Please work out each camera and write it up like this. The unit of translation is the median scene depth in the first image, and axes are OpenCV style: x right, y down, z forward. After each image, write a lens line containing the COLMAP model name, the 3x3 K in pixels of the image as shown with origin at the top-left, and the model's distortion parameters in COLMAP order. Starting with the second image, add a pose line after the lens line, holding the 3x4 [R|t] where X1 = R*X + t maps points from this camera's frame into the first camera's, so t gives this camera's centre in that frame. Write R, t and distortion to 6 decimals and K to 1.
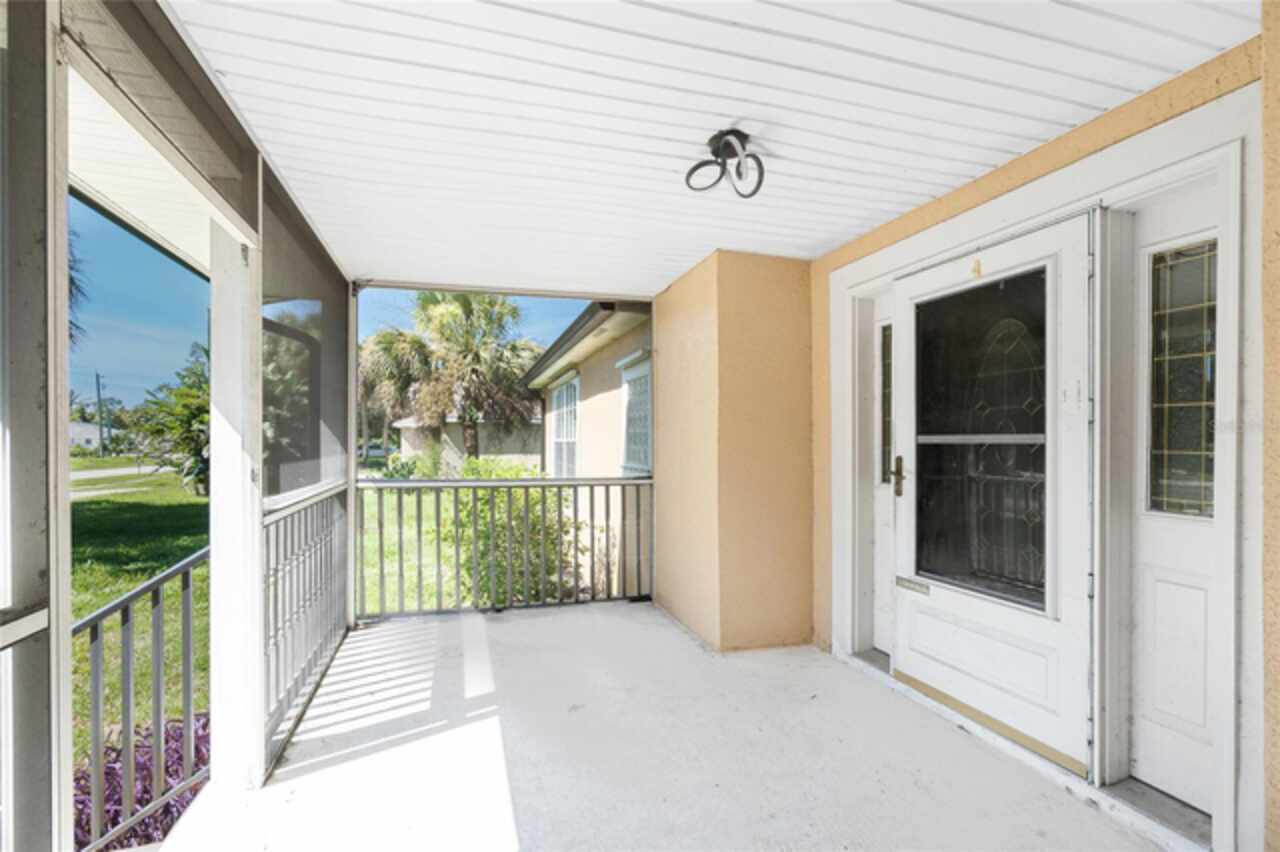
lens RADIAL K [[558.7, 0, 647.0], [0, 558.7, 438.8], [0, 0, 1]] dist [-0.000623, -0.000029]
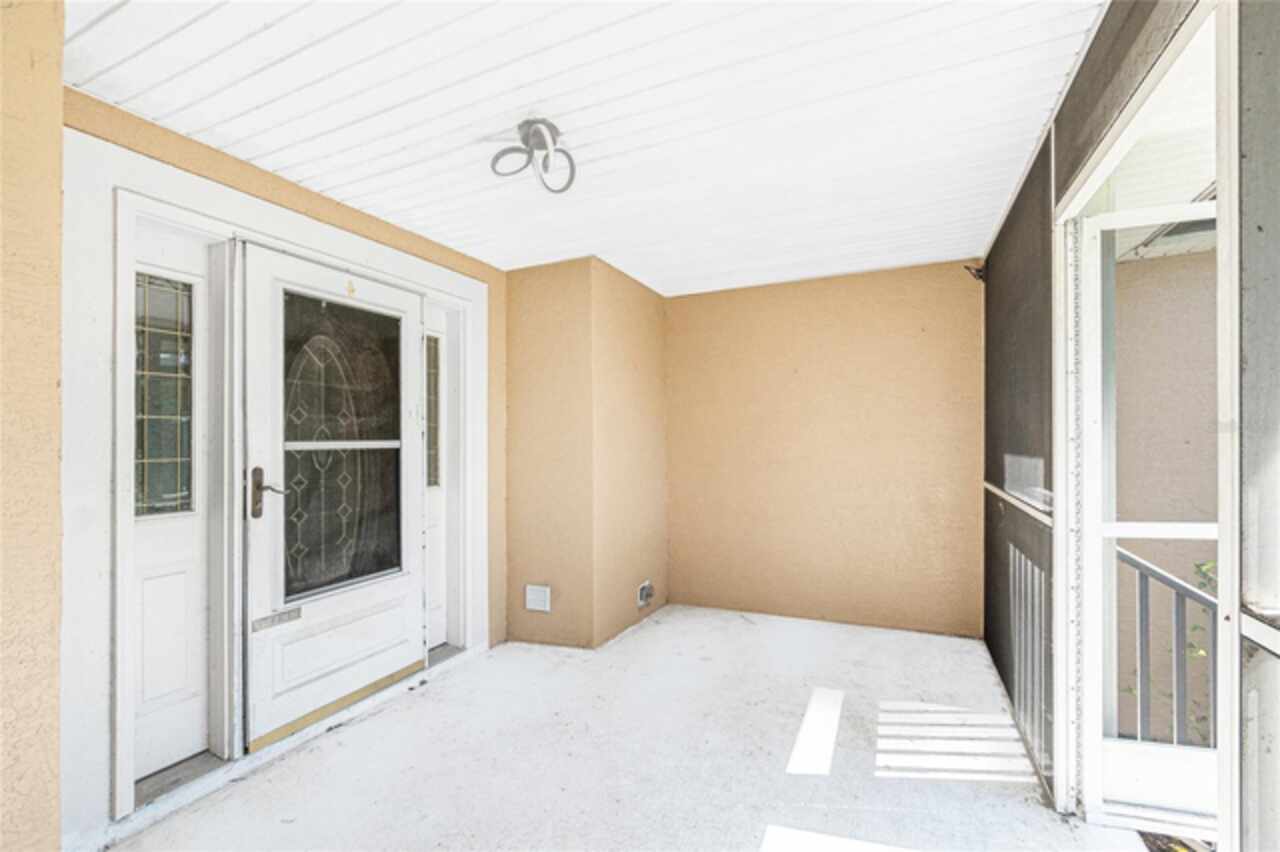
lens RADIAL K [[558.7, 0, 647.0], [0, 558.7, 438.8], [0, 0, 1]] dist [-0.000623, -0.000029]
pose [[-0.727962, 0.007441, 0.685577, -0.574601], [0.006748, 0.999970, -0.003688, -0.003542], [-0.685584, 0.001942, -0.727991, 1.383108]]
